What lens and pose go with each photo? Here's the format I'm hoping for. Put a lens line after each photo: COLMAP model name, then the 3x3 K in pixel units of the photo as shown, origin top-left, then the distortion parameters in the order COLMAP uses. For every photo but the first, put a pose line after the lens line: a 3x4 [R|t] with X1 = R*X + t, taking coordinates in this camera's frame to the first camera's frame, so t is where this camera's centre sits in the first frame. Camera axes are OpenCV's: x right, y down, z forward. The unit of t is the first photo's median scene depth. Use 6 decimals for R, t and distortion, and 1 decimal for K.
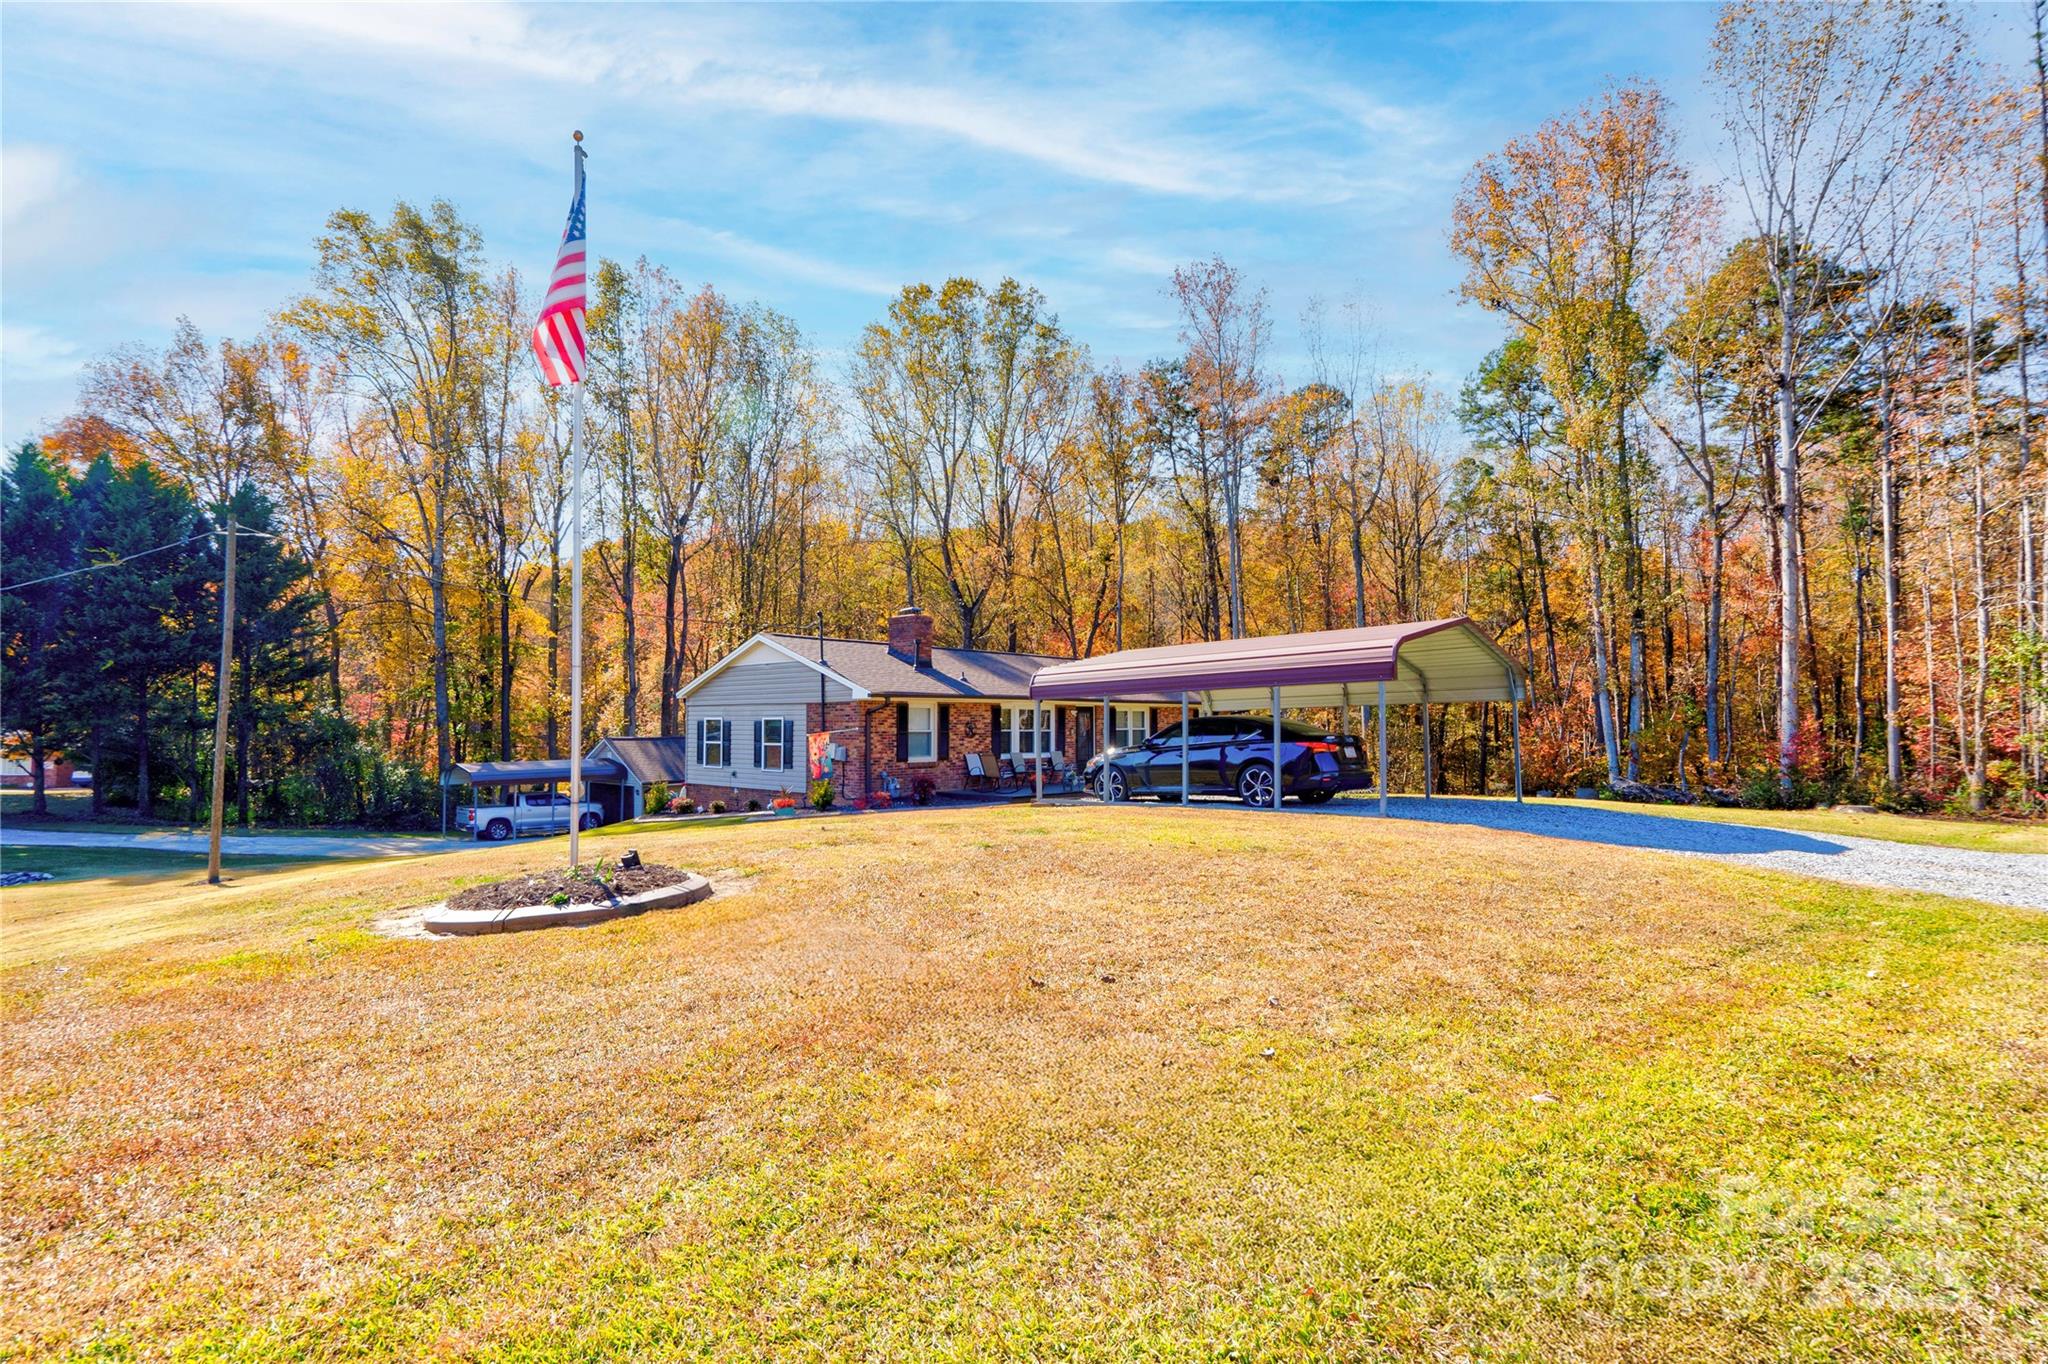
lens RADIAL K [[937.2, 0, 1016.2], [0, 937.2, 673.1], [0, 0, 1]] dist [-0.006859, 0.011407]
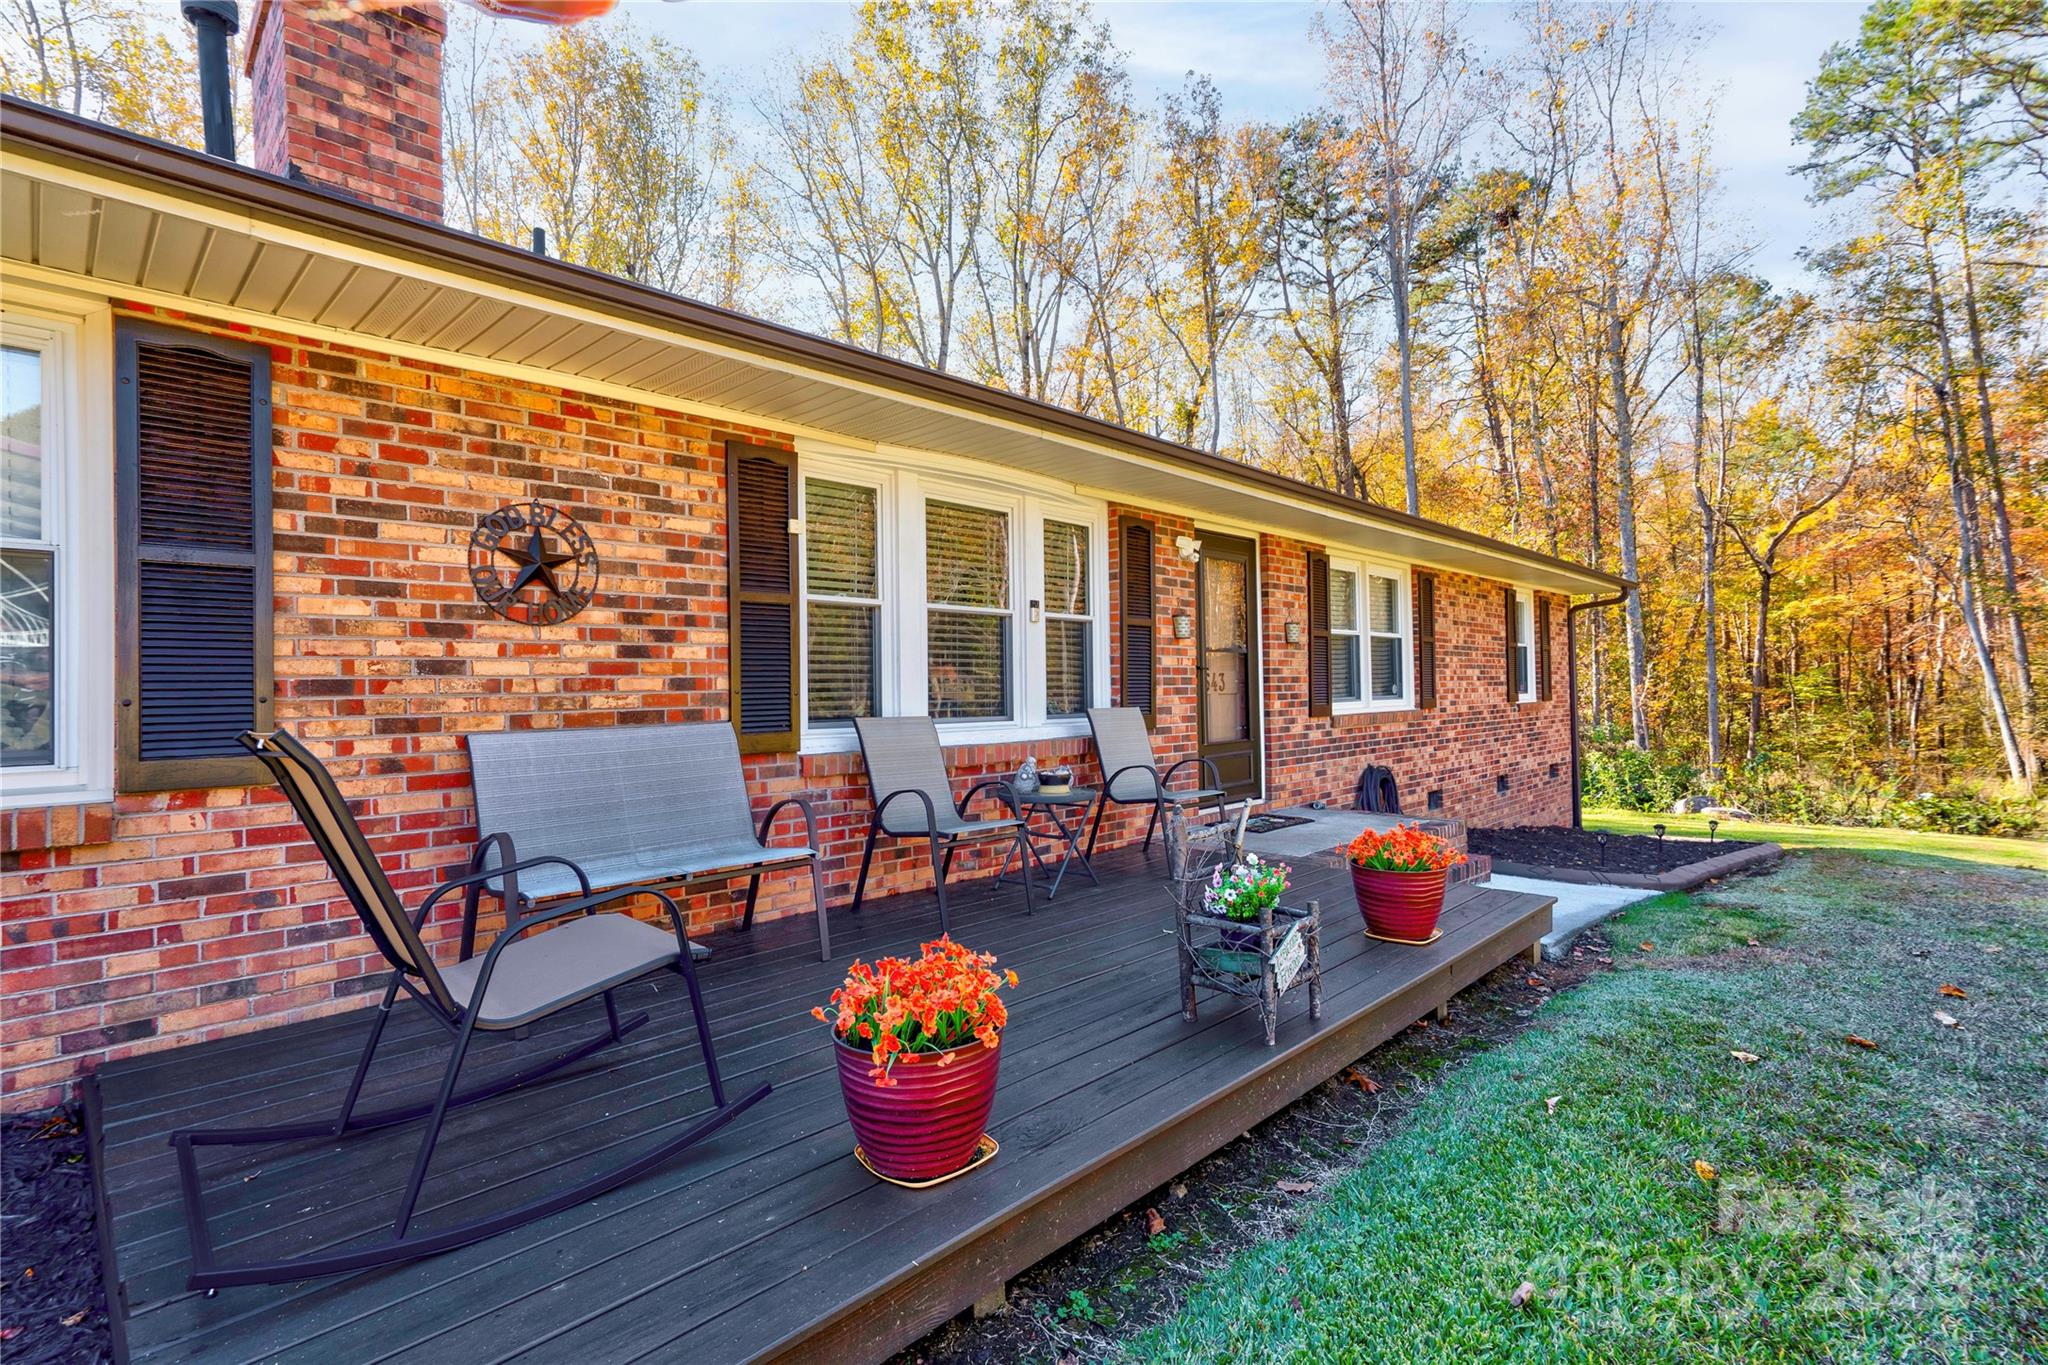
lens RADIAL K [[937.2, 0, 1020.7], [0, 937.2, 683.8], [0, 0, 1]] dist [-0.006859, 0.011407]
pose [[0.998291, -0.016960, -0.055924, 0.031908], [0.019513, 0.998778, 0.045413, 0.065561], [0.055085, -0.046426, 0.997402, 0.765381]]
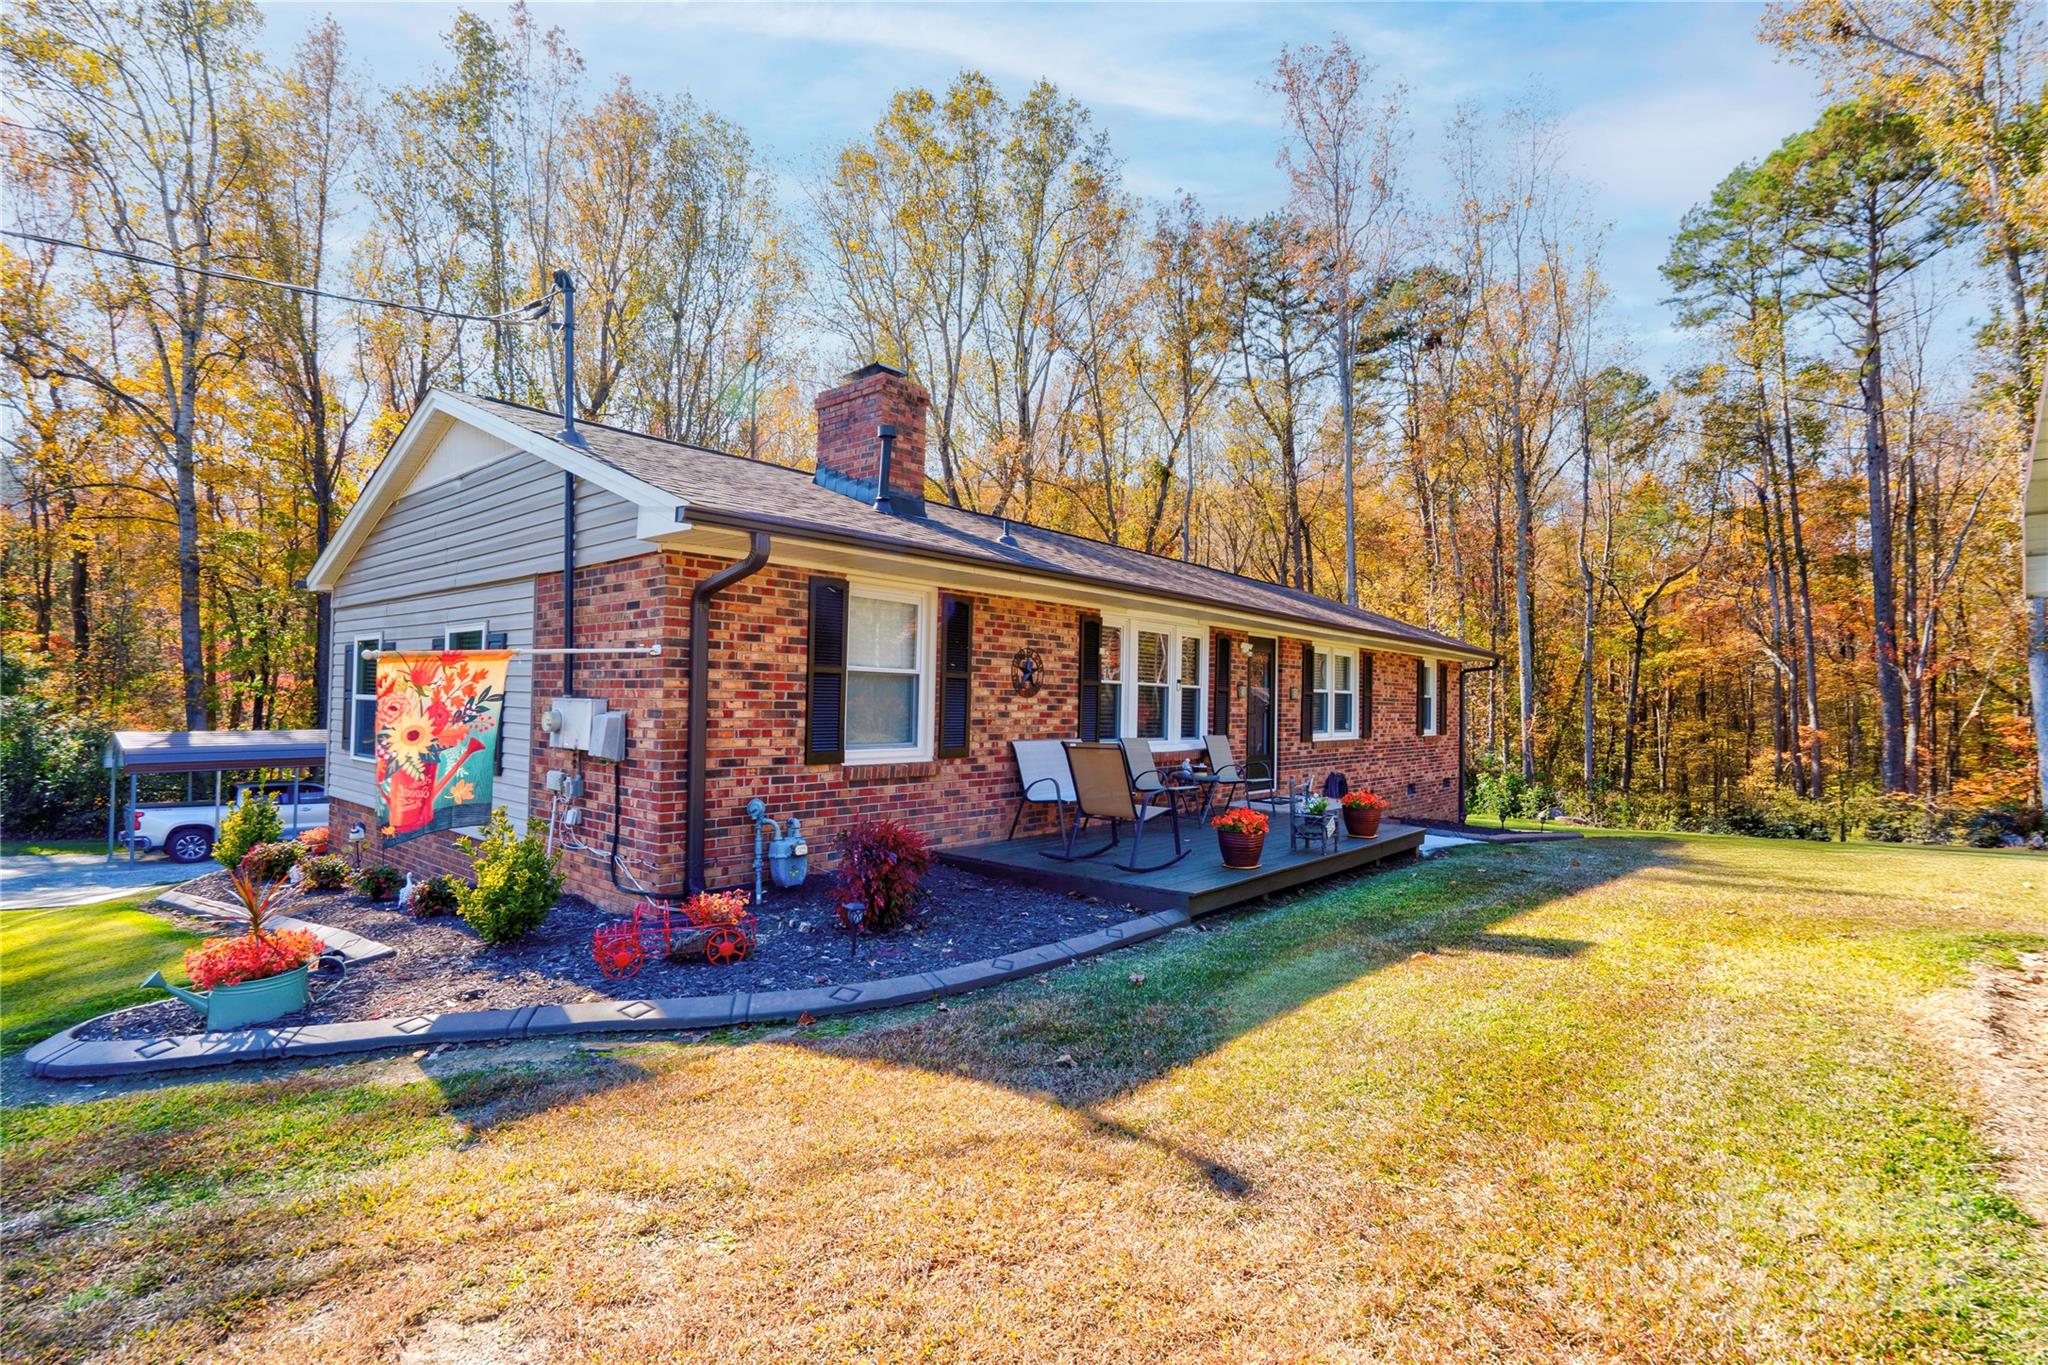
lens RADIAL K [[937.2, 0, 1019.3], [0, 937.2, 675.4], [0, 0, 1]] dist [-0.006859, 0.011407]
pose [[0.999698, 0.021670, 0.011558, -0.049978], [-0.021976, 0.999391, 0.027100, 0.045620], [-0.010964, -0.027346, 0.999566, 0.568162]]
